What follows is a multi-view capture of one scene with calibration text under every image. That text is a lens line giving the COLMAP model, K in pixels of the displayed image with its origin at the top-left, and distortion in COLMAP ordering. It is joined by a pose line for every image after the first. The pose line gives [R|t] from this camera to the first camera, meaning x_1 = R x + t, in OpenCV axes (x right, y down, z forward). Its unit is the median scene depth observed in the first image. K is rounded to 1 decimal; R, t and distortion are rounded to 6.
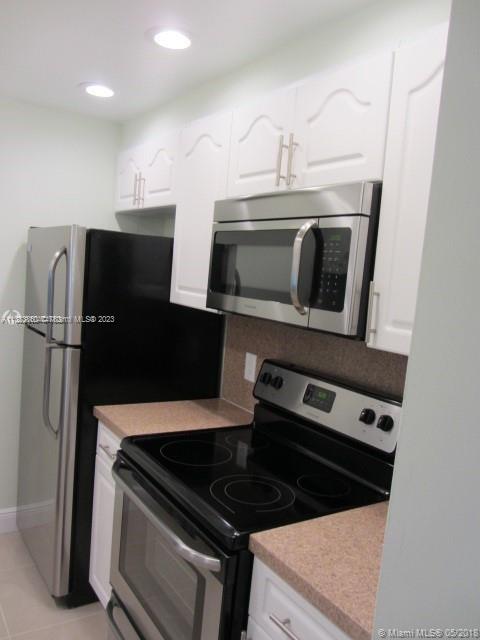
lens RADIAL K [[533.7, 0, 240.0], [0, 533.7, 320.0], [0, 0, 1]] dist [-0.033191, 0.011317]
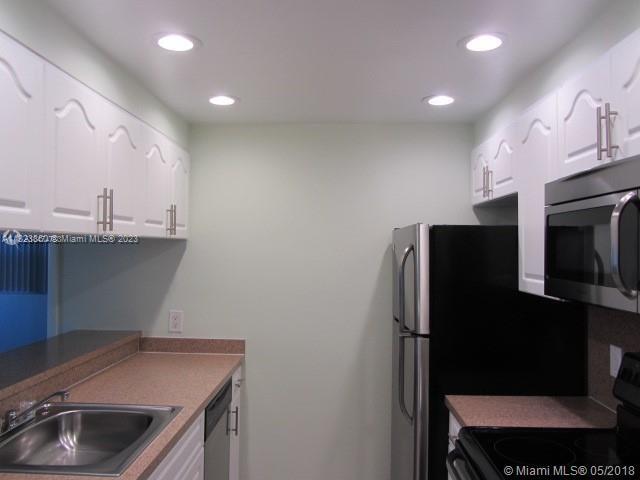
lens RADIAL K [[533.7, 0, 321.1], [0, 533.7, 237.3], [0, 0, 1]] dist [-0.033191, 0.011317]
pose [[0.823956, -0.089366, -0.559563, 0.135708], [0.008465, 0.989317, -0.145535, 0.008303], [0.566591, 0.115178, 0.815910, -0.007927]]
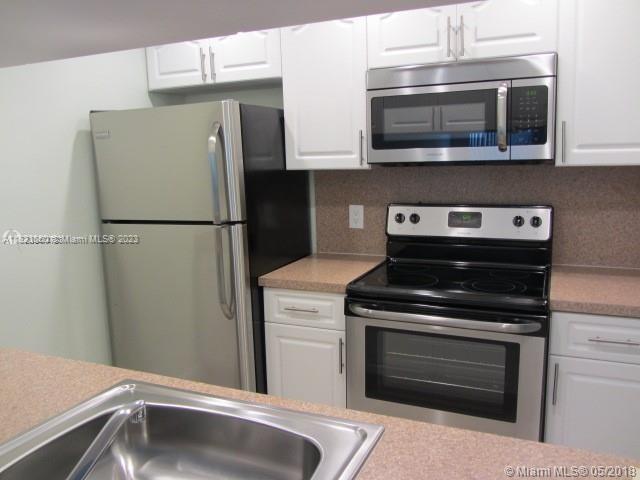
lens RADIAL K [[533.7, 0, 321.1], [0, 533.7, 237.3], [0, 0, 1]] dist [-0.033191, 0.011317]
pose [[0.828816, -0.191819, 0.525614, -0.730073], [0.151629, 0.981248, 0.119002, -0.019672], [-0.538585, -0.018933, 0.842359, 0.064356]]
